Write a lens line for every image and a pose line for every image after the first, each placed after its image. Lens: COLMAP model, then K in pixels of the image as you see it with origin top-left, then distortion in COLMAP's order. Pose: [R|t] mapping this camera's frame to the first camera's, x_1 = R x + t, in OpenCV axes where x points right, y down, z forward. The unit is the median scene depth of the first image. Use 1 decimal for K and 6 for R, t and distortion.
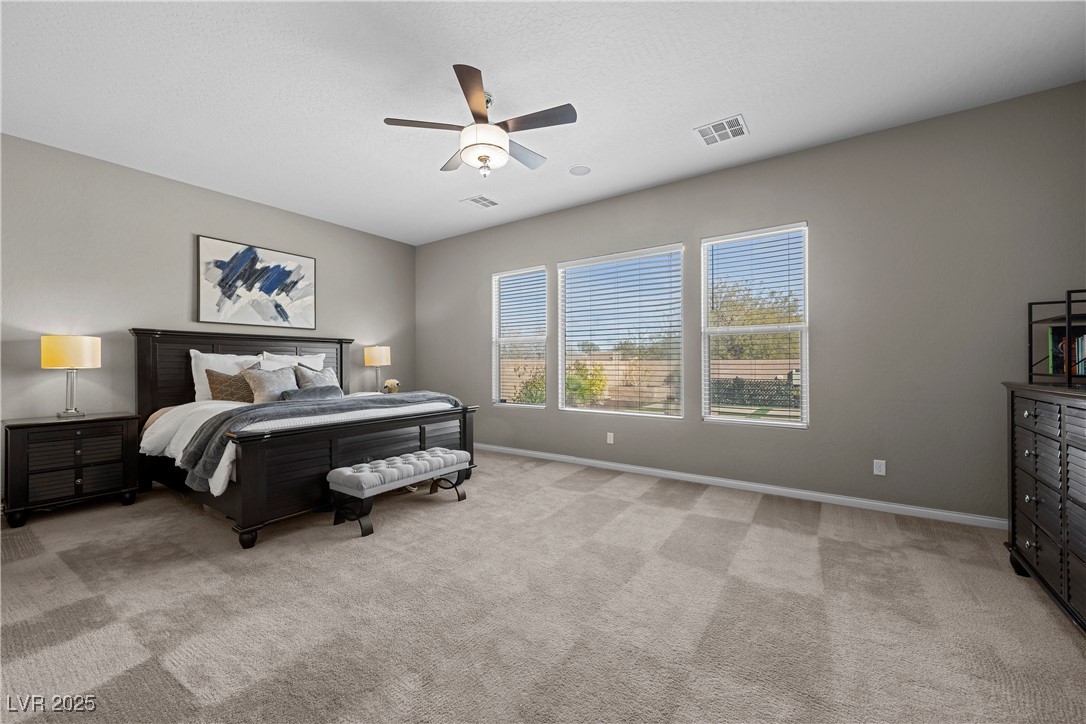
lens RADIAL K [[419.5, 0, 545.2], [0, 419.5, 358.3], [0, 0, 1]] dist [0.003885, 0.000171]
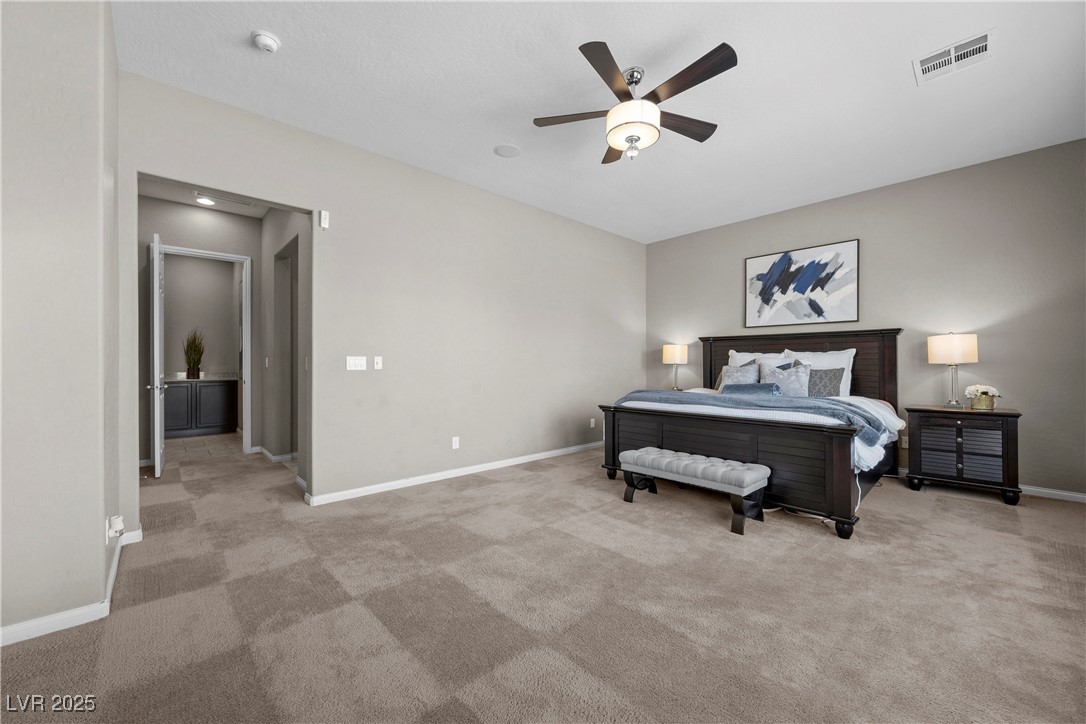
lens RADIAL K [[419.5, 0, 544.0], [0, 419.5, 364.7], [0, 0, 1]] dist [0.003885, 0.000171]
pose [[-0.195320, 0.013867, -0.980642, 0.489677], [0.016676, 0.999802, 0.010816, 0.001399], [0.980598, -0.014241, -0.195512, 0.596684]]
